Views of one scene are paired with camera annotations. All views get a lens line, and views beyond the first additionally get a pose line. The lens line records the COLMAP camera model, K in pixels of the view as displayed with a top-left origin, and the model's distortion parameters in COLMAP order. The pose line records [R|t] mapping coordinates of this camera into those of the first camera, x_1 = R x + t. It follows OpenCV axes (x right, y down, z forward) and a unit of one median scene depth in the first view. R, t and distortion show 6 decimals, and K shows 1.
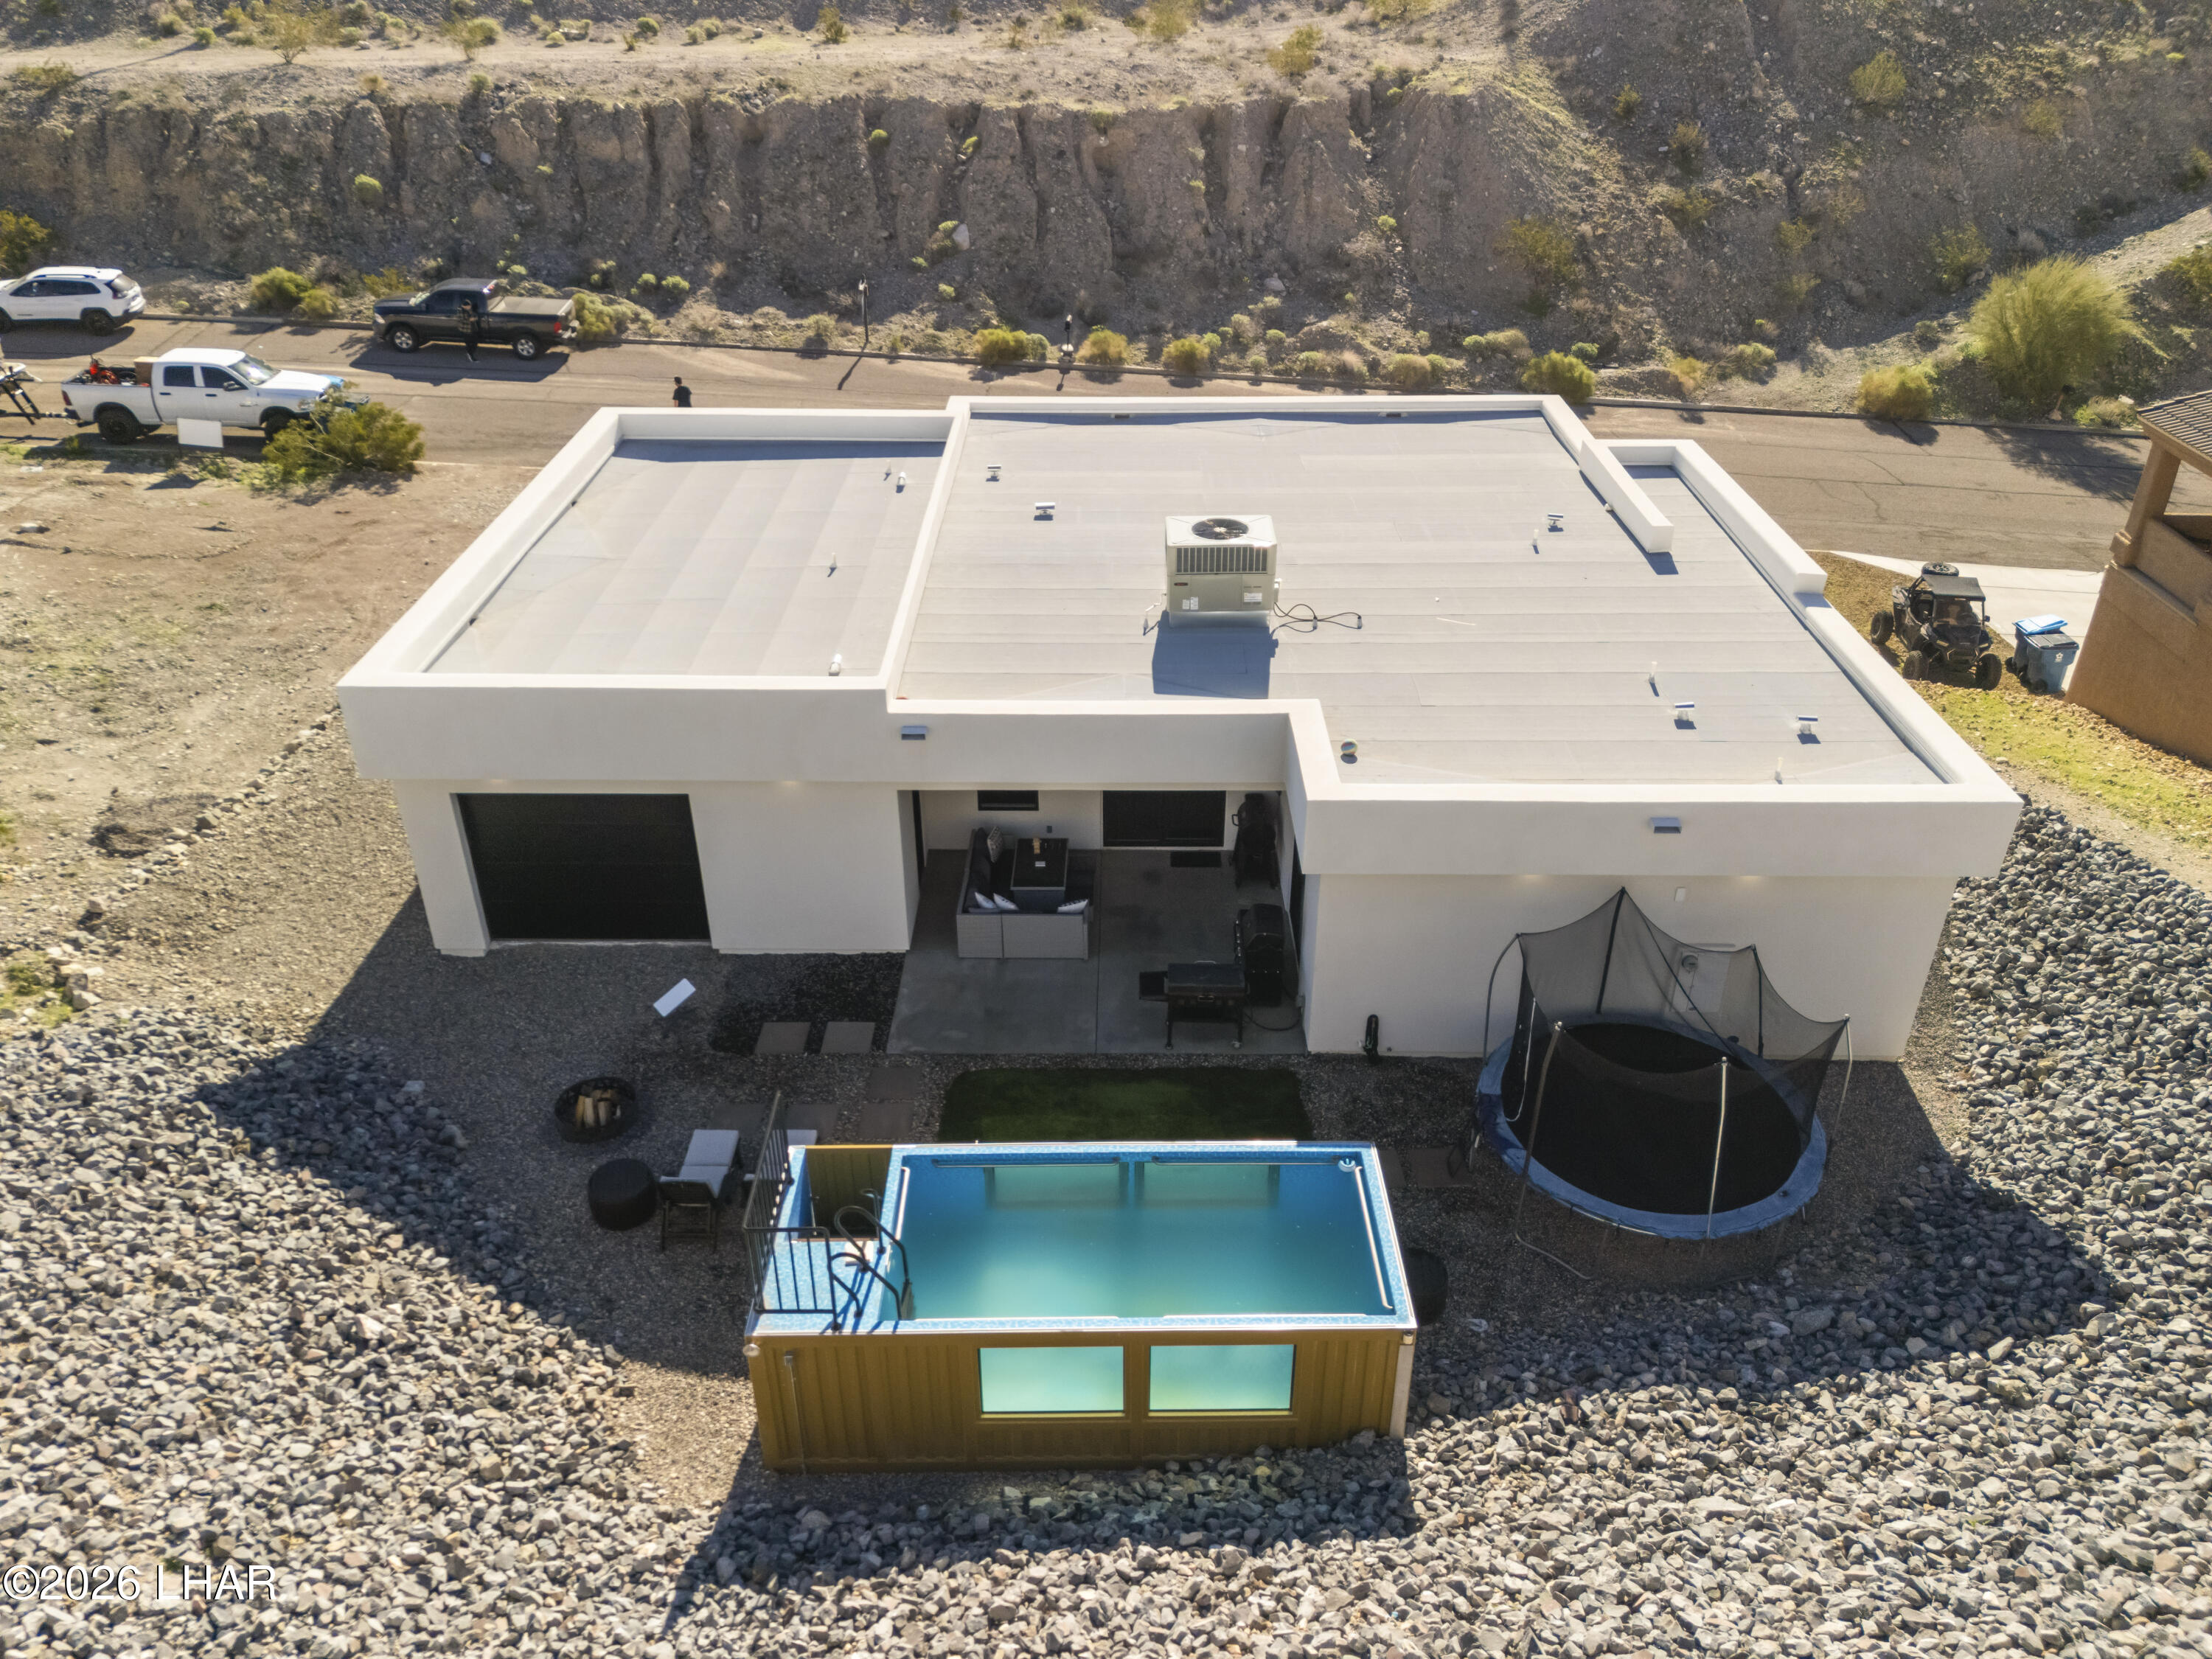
lens RADIAL K [[1618.1, 0, 1106.0], [0, 1618.1, 829.5], [0, 0, 1]] dist [0.075750, -0.061629]
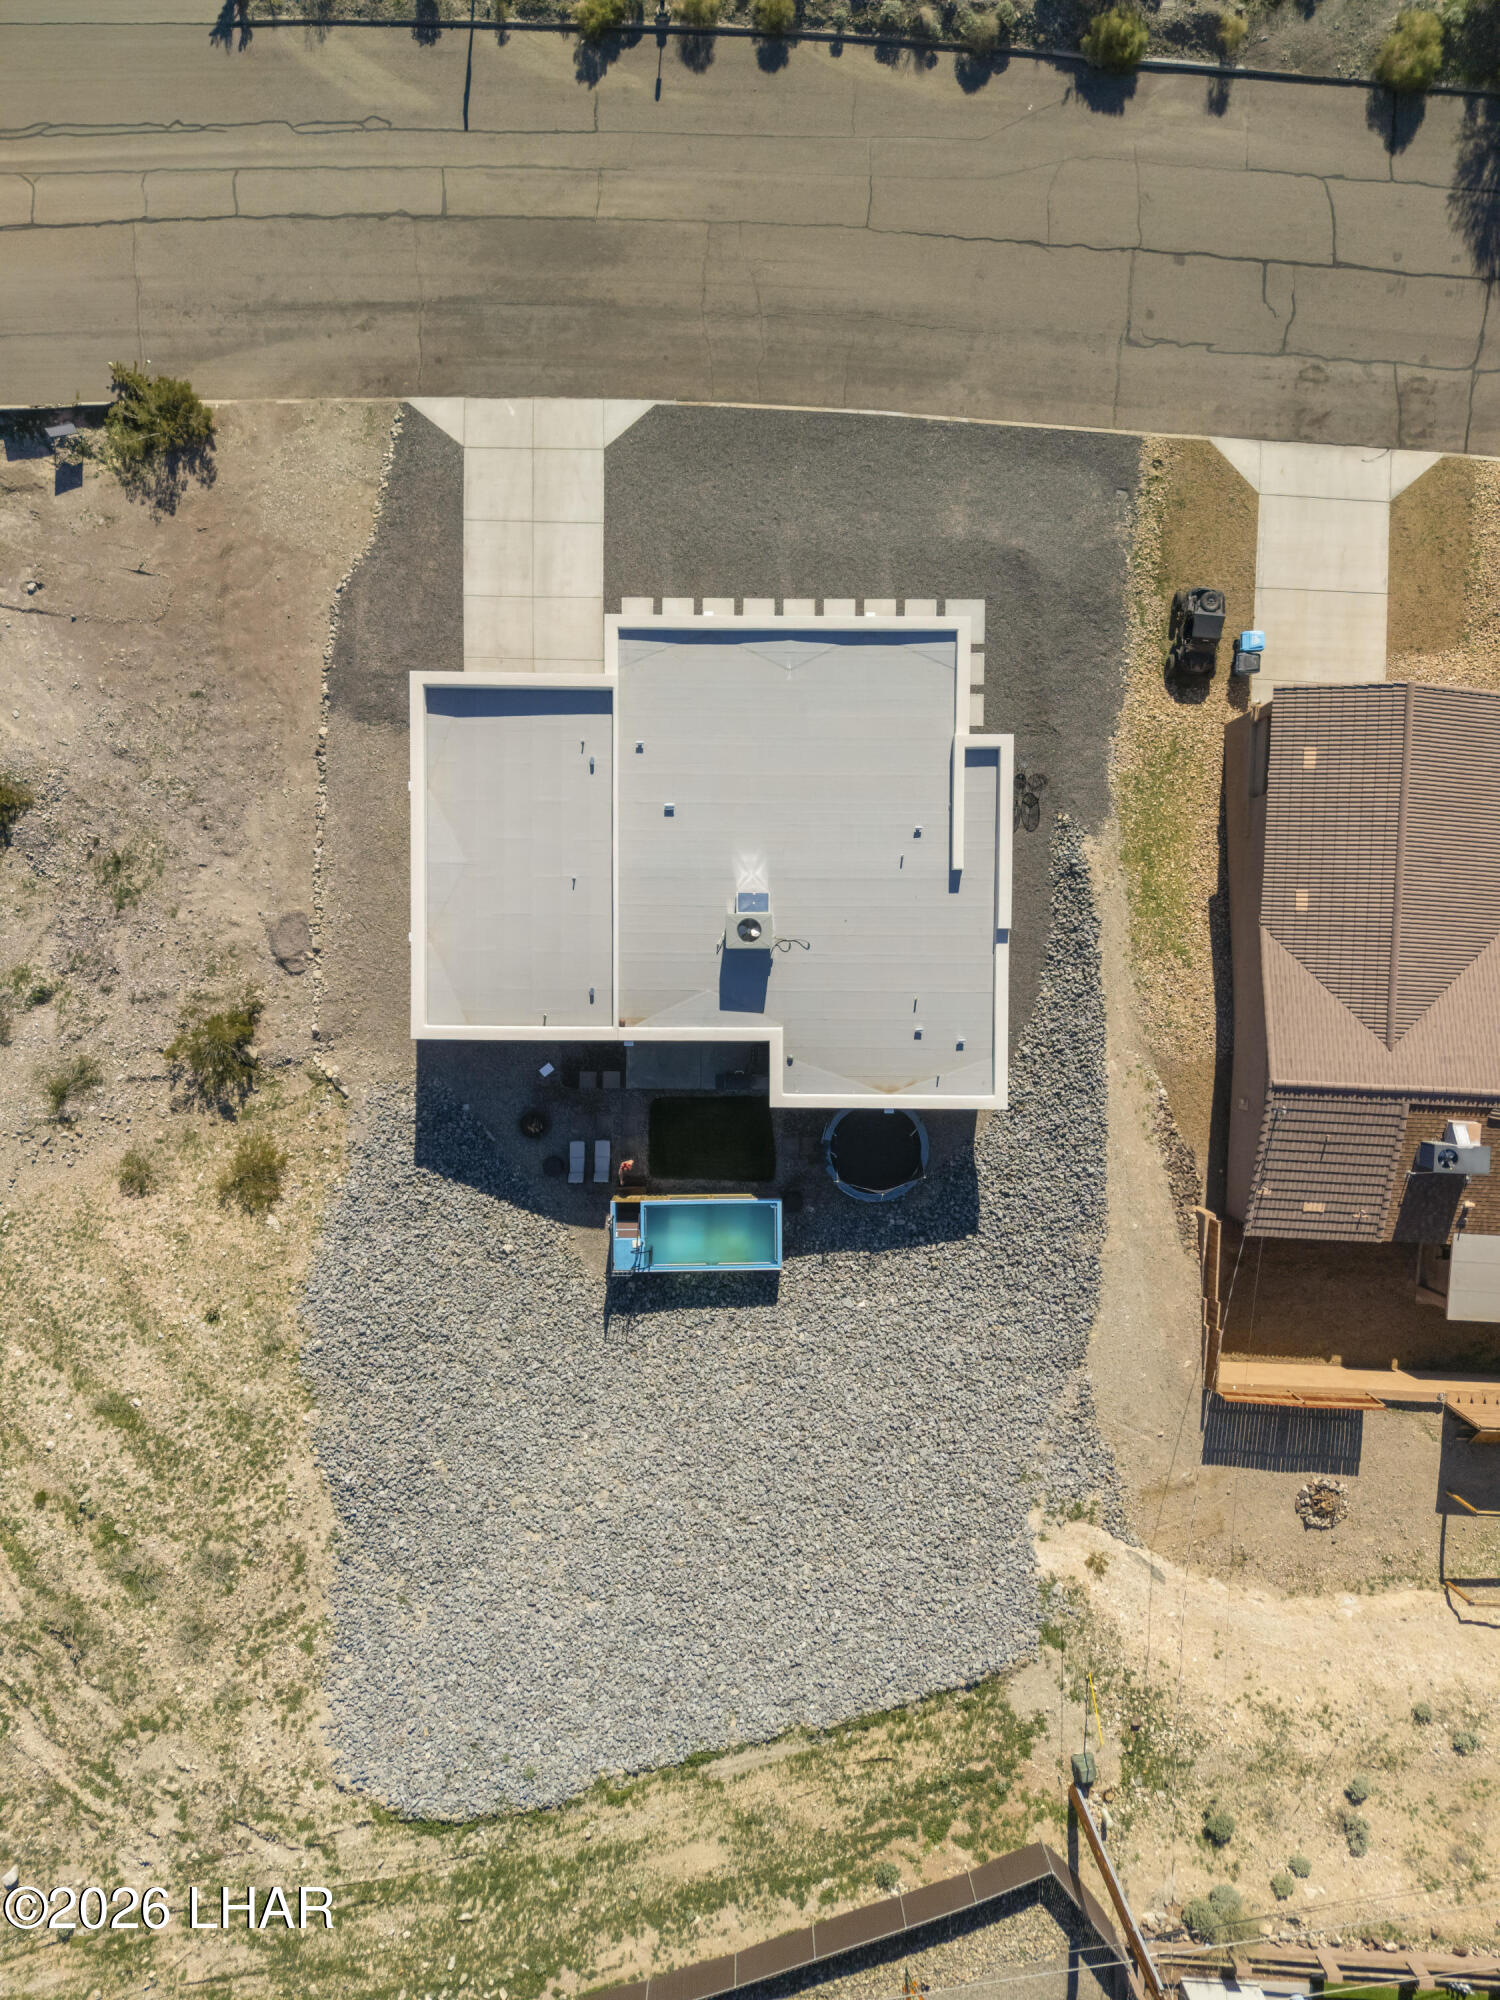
lens RADIAL K [[1463.0, 0, 758.6], [0, 1463.0, 999.1], [0, 0, 1]] dist [0.075750, -0.061629]
pose [[0.999935, -0.003313, 0.010944, 0.054614], [-0.007836, 0.498468, 0.866872, -1.725154], [-0.008327, -0.866901, 0.498410, -0.106177]]
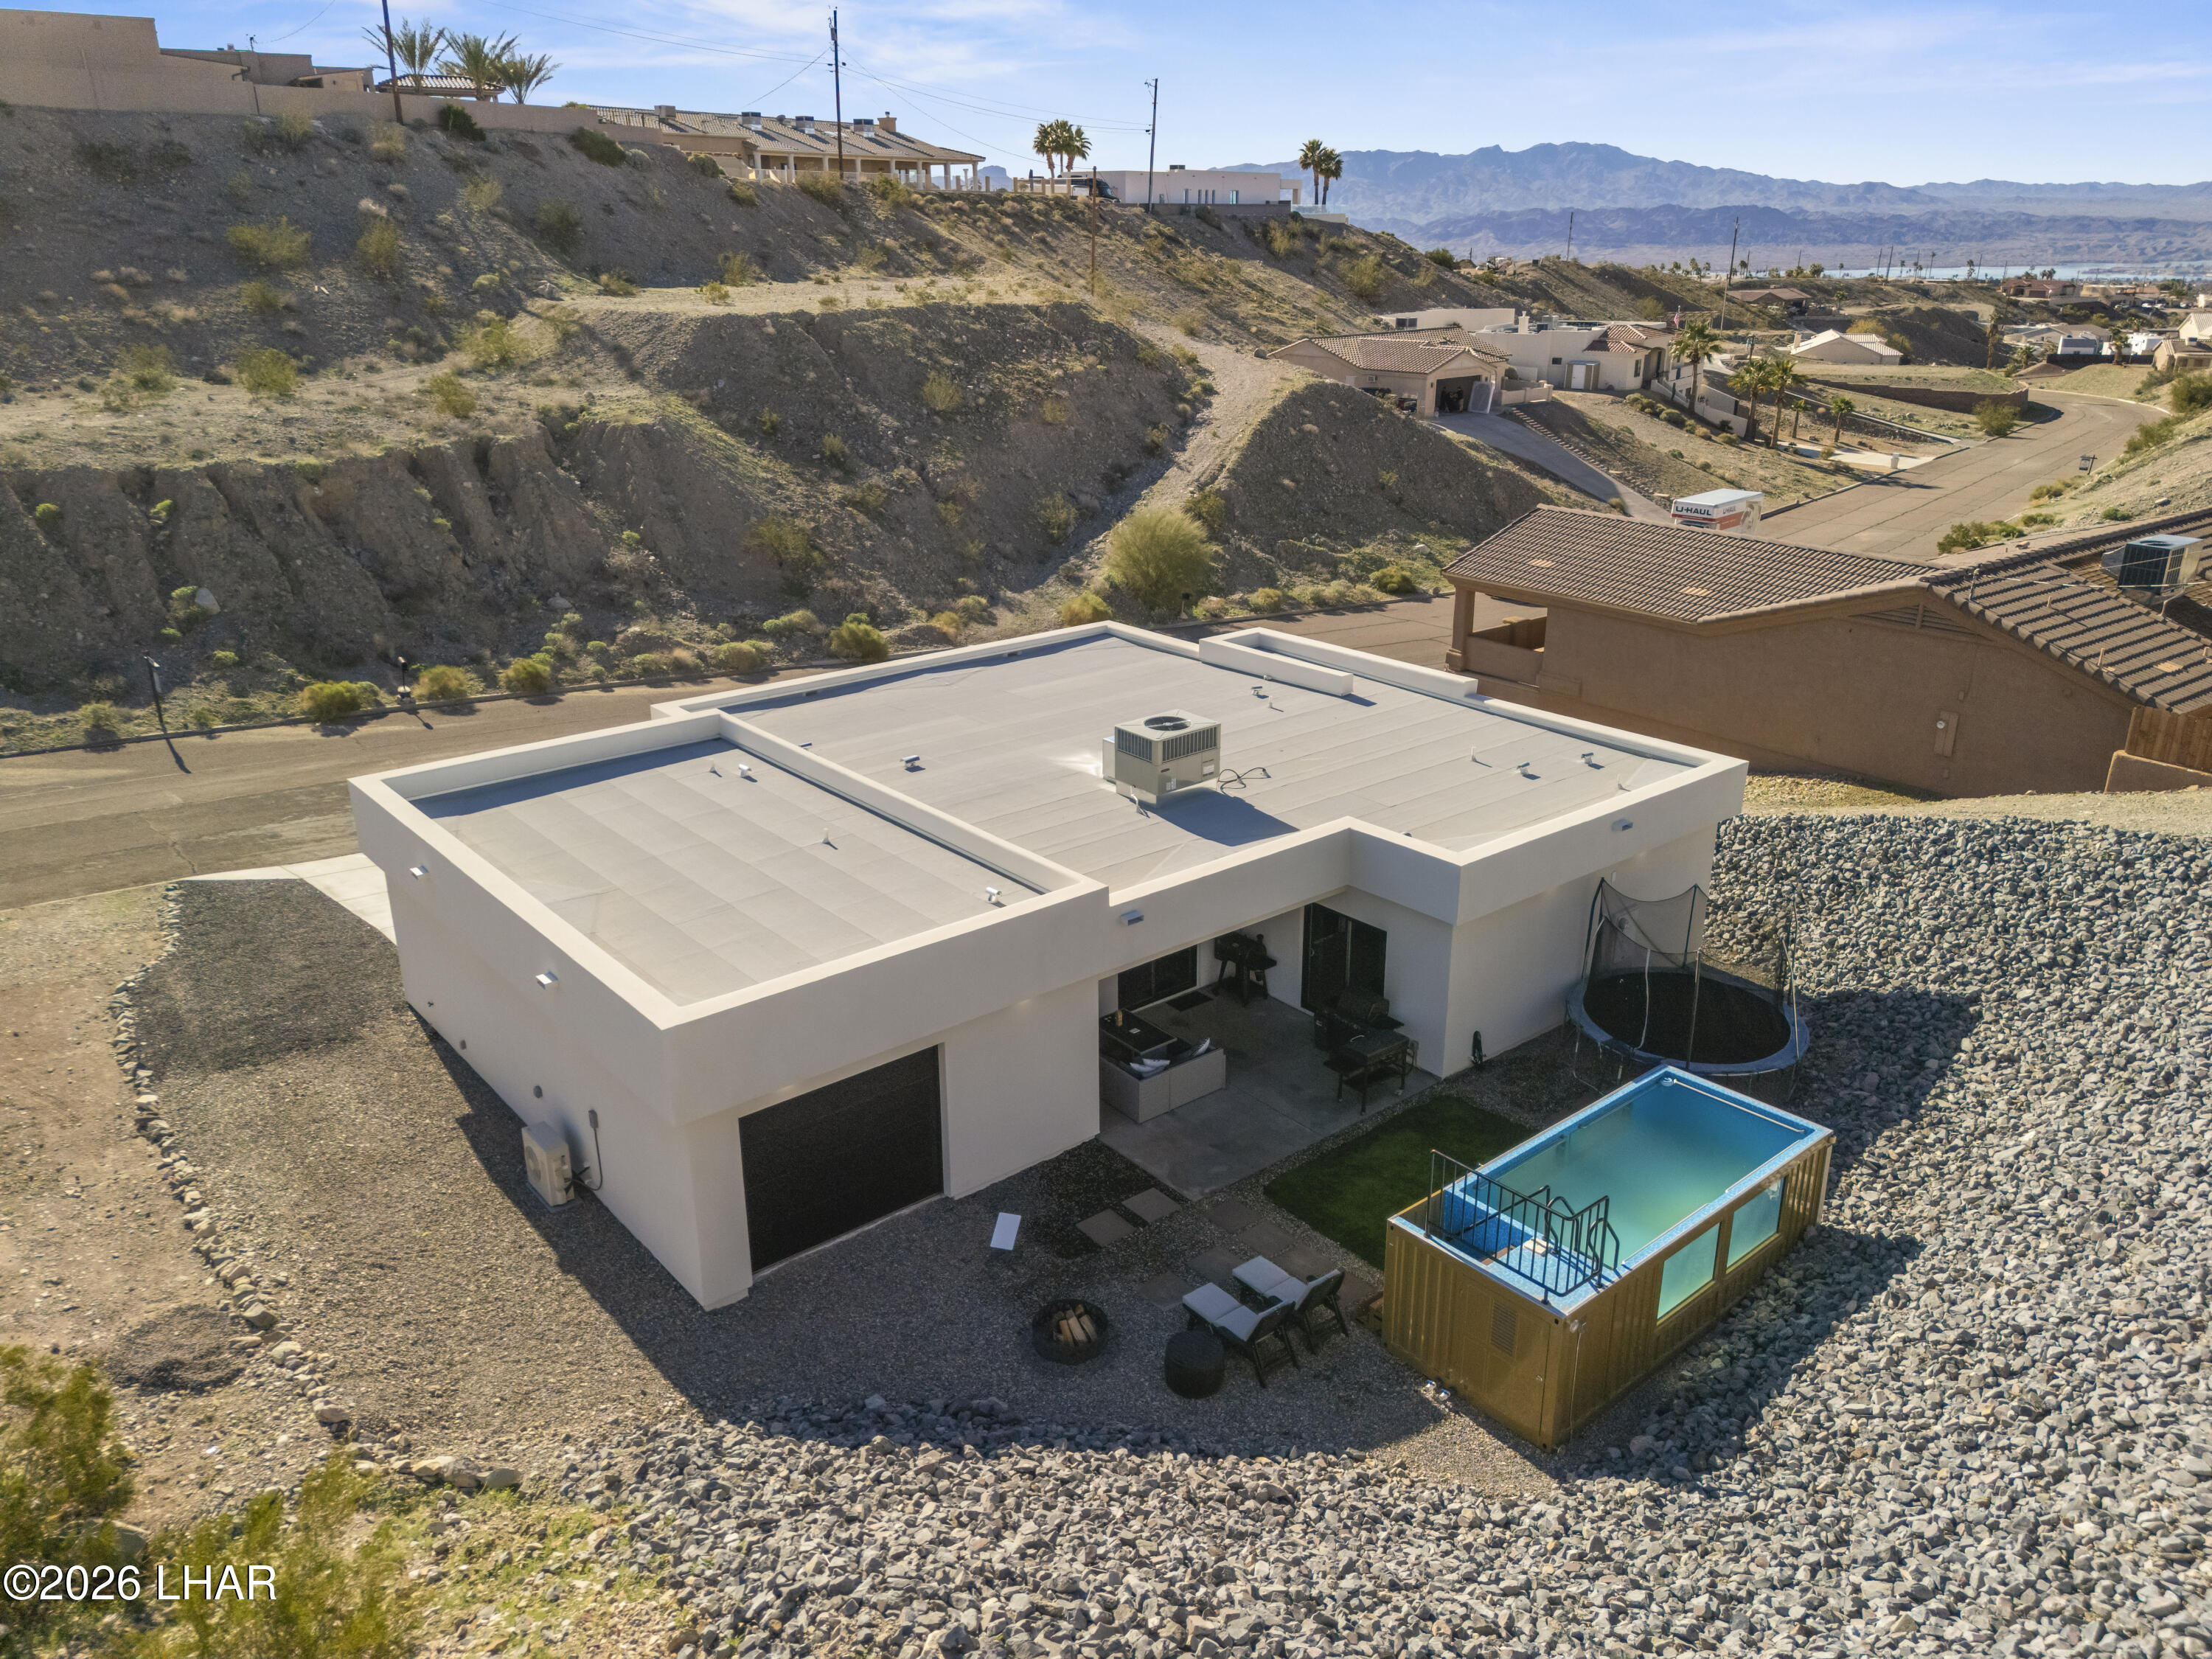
lens RADIAL K [[1618.1, 0, 1106.0], [0, 1618.1, 829.5], [0, 0, 1]] dist [0.075750, -0.061629]
pose [[0.765696, -0.224927, 0.602592, -0.641134], [0.329948, 0.941561, -0.067802, -0.037793], [-0.552127, 0.250740, 0.795164, 0.066221]]
